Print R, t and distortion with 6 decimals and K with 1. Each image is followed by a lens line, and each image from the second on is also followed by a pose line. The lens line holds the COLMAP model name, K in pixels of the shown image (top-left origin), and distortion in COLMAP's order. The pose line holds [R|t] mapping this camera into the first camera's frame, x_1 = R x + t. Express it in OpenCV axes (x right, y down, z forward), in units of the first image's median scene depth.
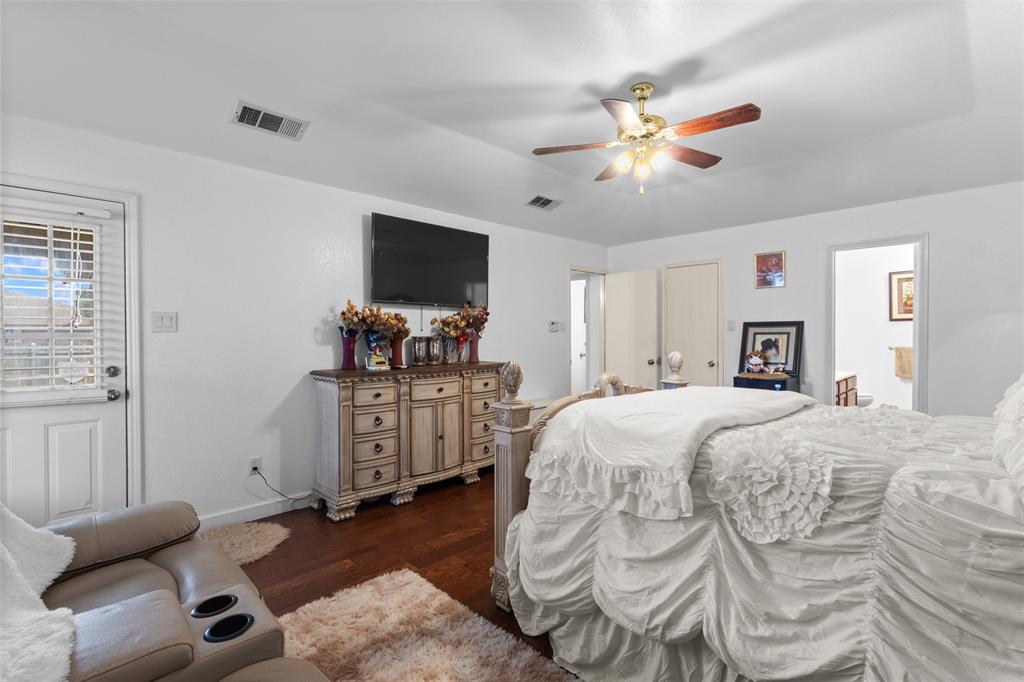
lens RADIAL K [[476.2, 0, 510.1], [0, 476.2, 338.7], [0, 0, 1]] dist [-0.005091, 0.001638]
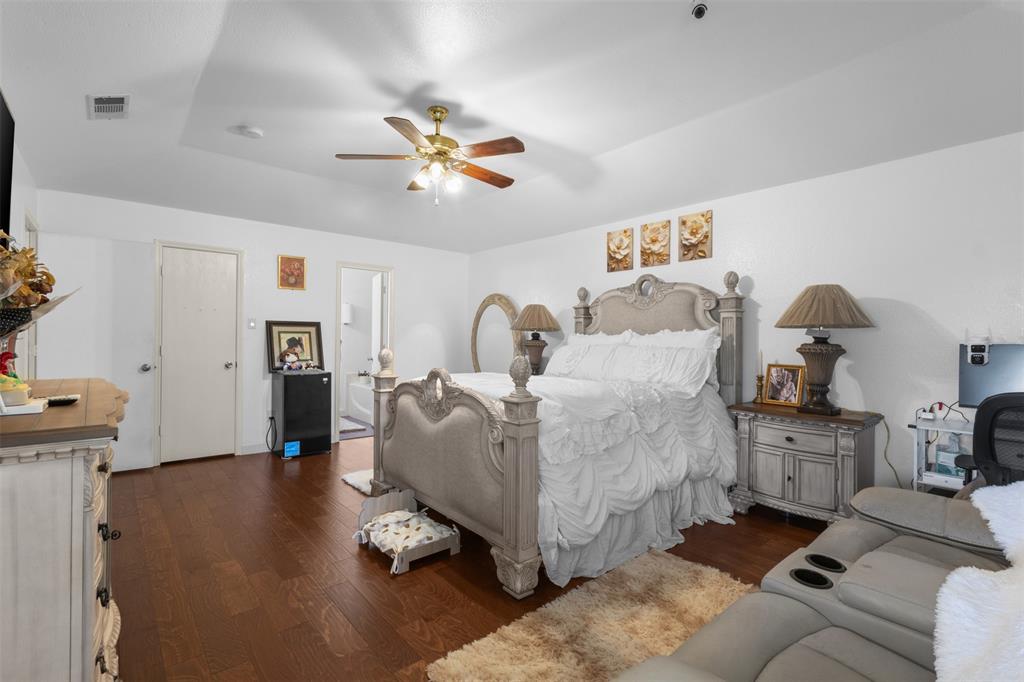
lens RADIAL K [[476.2, 0, 510.8], [0, 476.2, 337.6], [0, 0, 1]] dist [-0.005091, 0.001638]
pose [[0.039827, 0.004615, 0.999196, -0.507175], [0.000696, 0.999989, -0.004646, 0.006060], [-0.999206, 0.000881, 0.039824, 0.480934]]
